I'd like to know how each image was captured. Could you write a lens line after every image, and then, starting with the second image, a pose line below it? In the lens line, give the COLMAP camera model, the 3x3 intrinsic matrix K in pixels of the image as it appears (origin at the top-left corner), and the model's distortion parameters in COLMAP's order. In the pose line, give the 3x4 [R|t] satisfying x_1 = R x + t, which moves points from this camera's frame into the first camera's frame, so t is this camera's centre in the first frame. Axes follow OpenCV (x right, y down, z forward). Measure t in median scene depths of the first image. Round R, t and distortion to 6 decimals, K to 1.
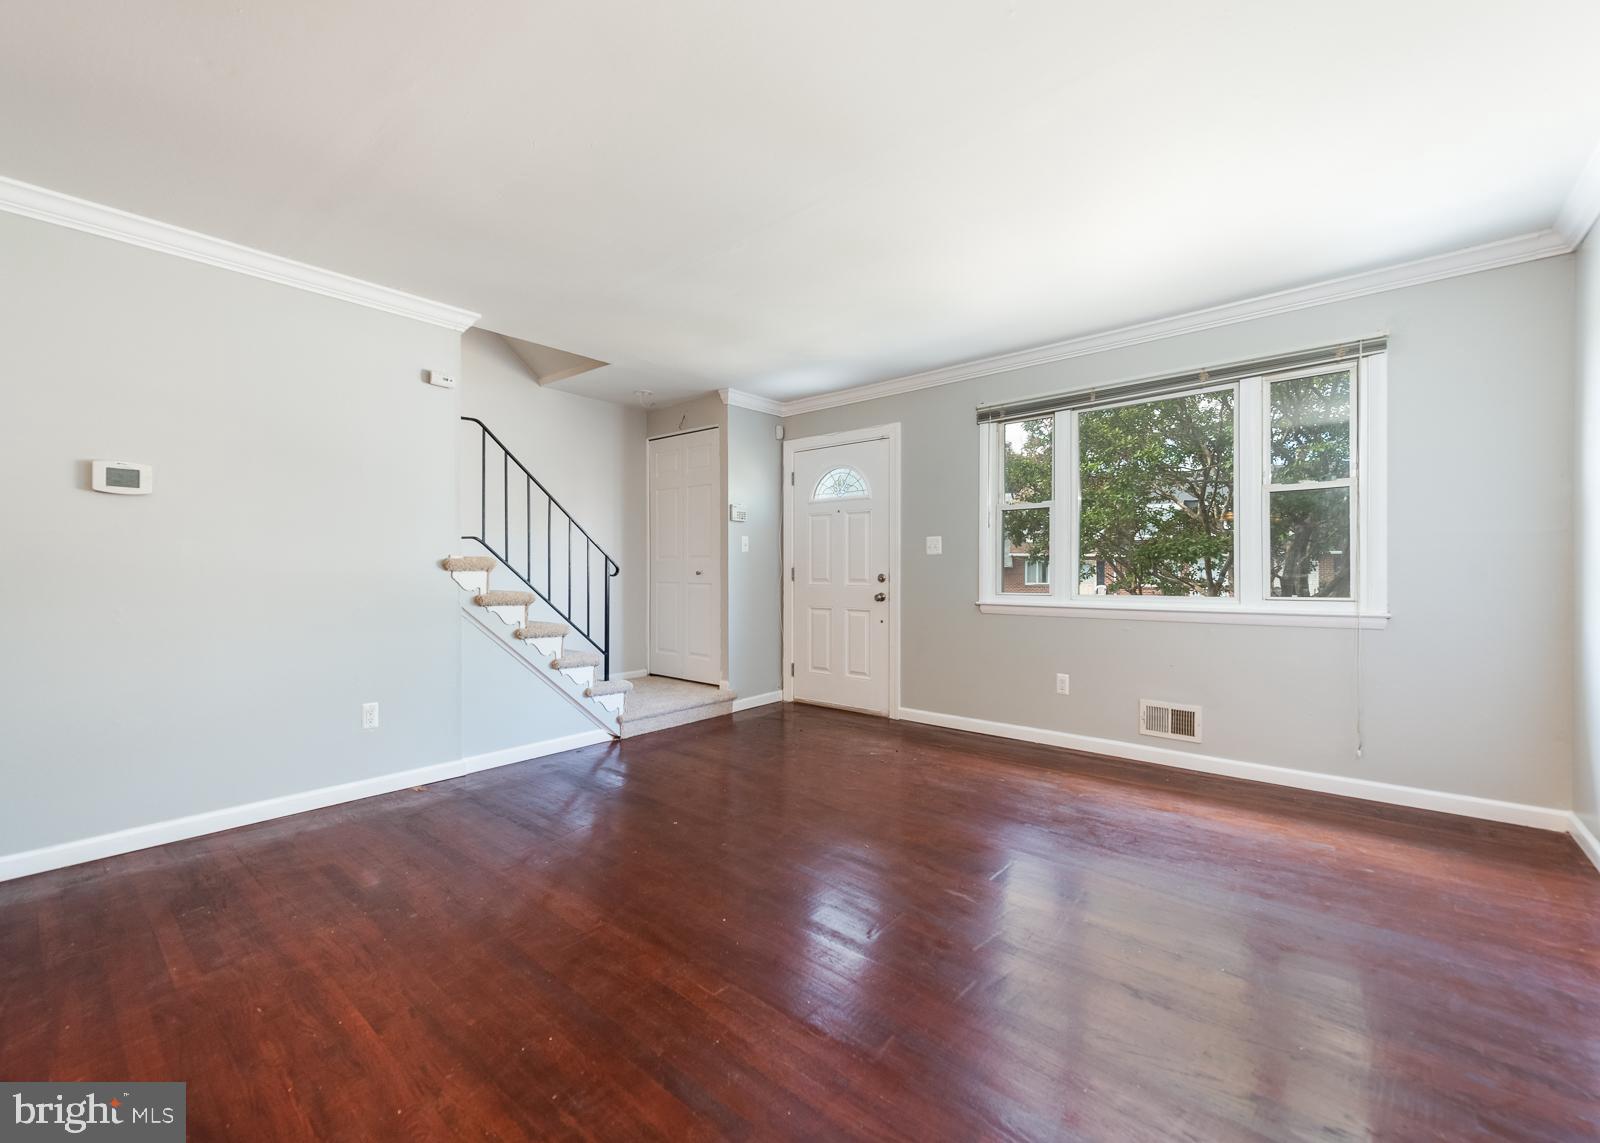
lens RADIAL K [[651.0, 0, 799.8], [0, 651.0, 579.1], [0, 0, 1]] dist [-0.000215, -0.000041]
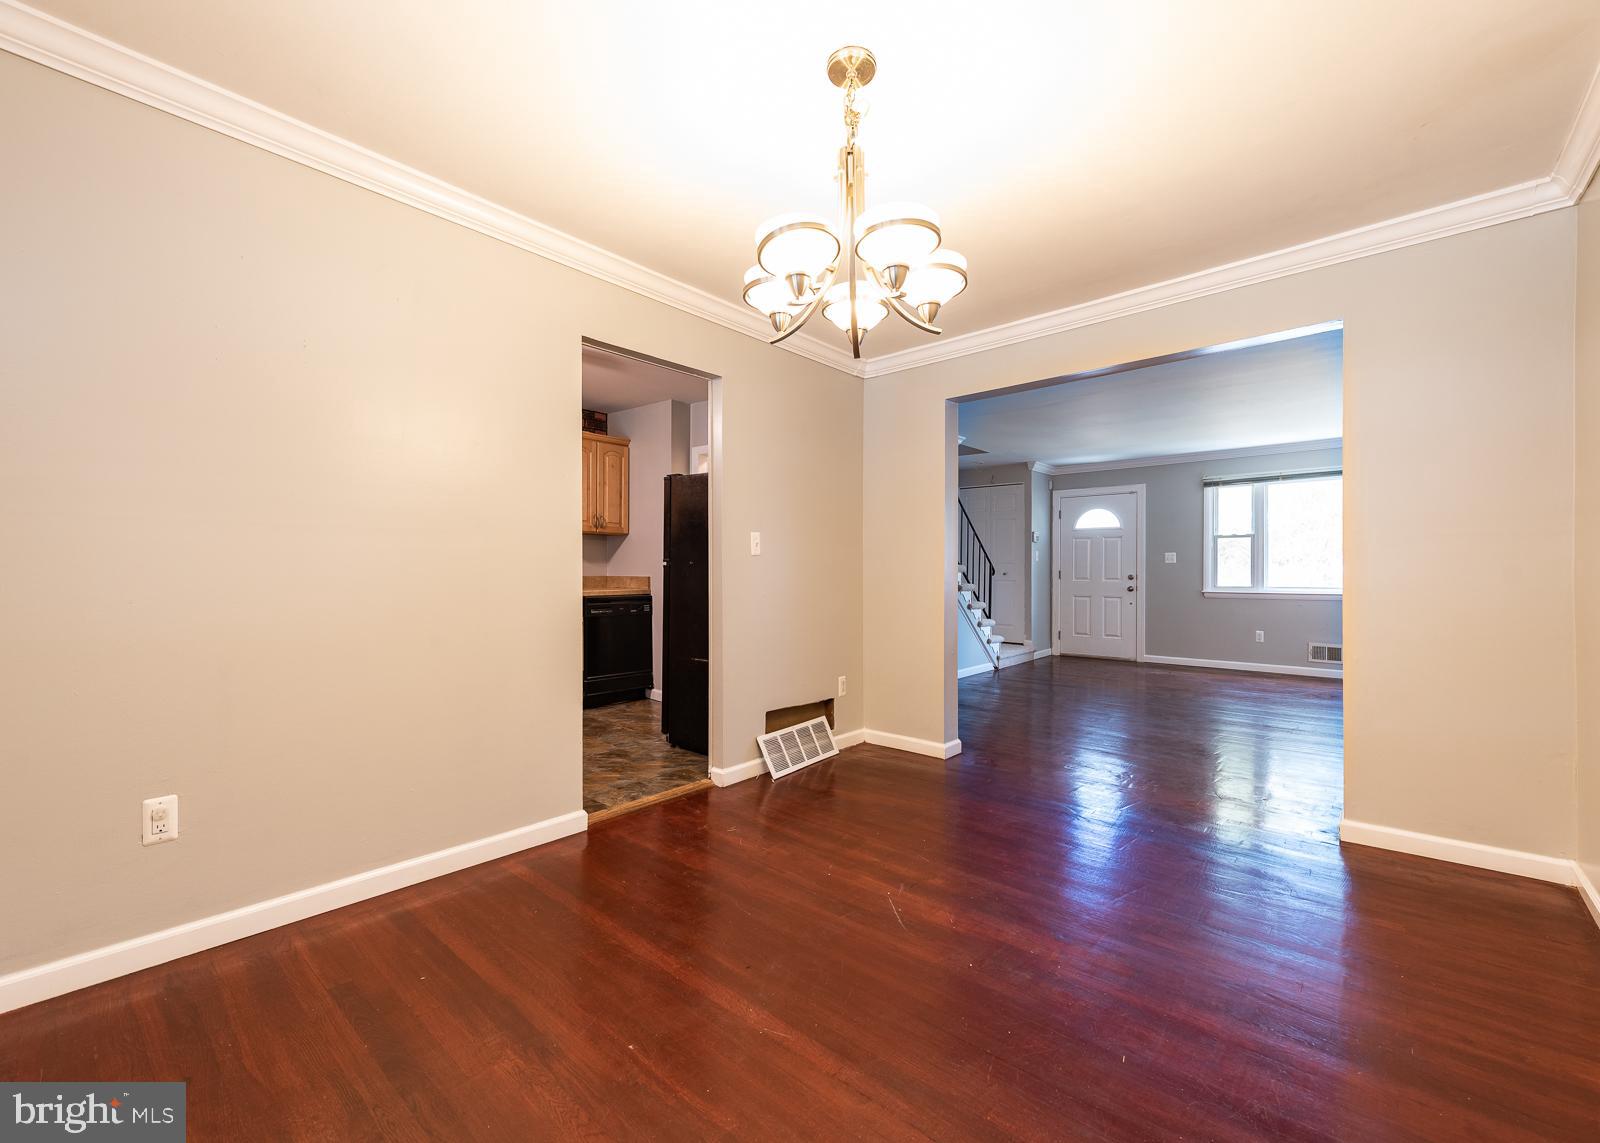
lens RADIAL K [[661.1, 0, 798.4], [0, 661.1, 585.9], [0, 0, 1]] dist [-0.000002, -0.000122]
pose [[0.999987, 0.003083, -0.004141, -0.700156], [-0.003050, 0.999965, 0.007841, 0.009474], [0.004165, -0.007829, 0.999961, -0.672556]]
